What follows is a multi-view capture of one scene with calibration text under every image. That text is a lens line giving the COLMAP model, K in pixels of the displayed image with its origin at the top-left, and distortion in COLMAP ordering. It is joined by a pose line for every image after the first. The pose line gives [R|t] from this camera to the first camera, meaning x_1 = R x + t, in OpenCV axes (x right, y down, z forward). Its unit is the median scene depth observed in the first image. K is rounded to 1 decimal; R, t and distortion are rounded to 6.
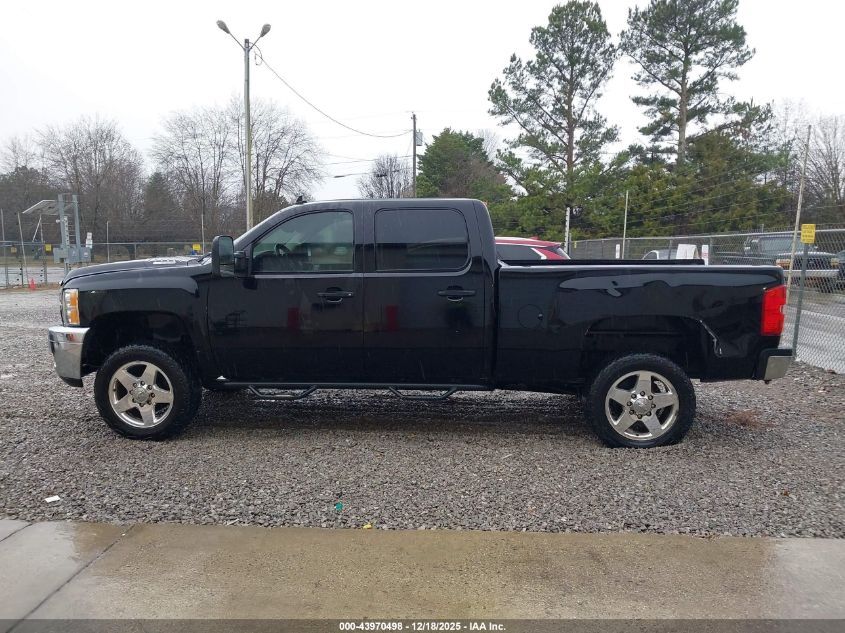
lens RADIAL K [[699.3, 0, 405.2], [0, 699.3, 316.5], [0, 0, 1]] dist [0.057234, -0.058471]
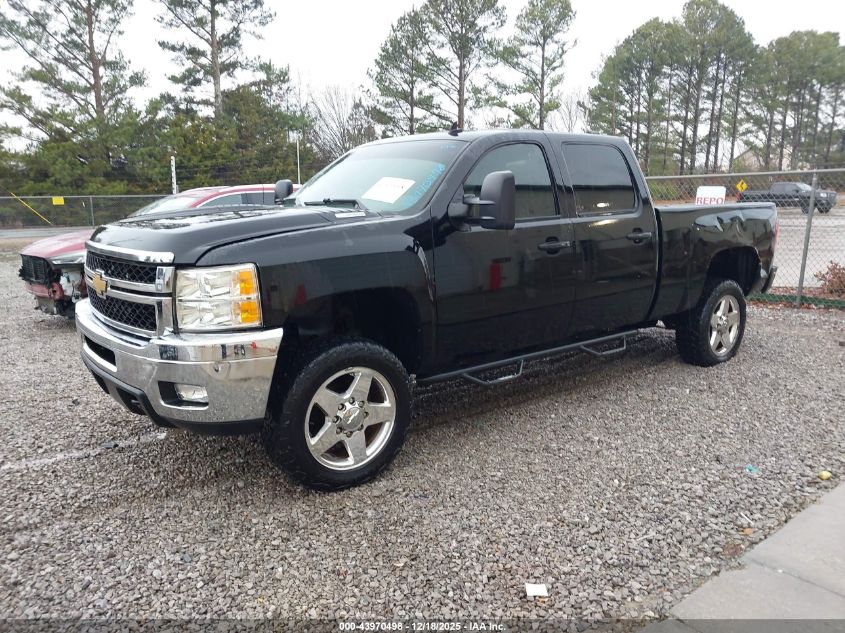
lens RADIAL K [[699.3, 0, 405.2], [0, 699.3, 316.5], [0, 0, 1]] dist [0.057234, -0.058471]
pose [[0.707975, -0.127072, 0.694711, -0.151064], [0.085261, 0.991864, 0.094536, -0.007673], [-0.701072, -0.007697, 0.713049, 0.098752]]
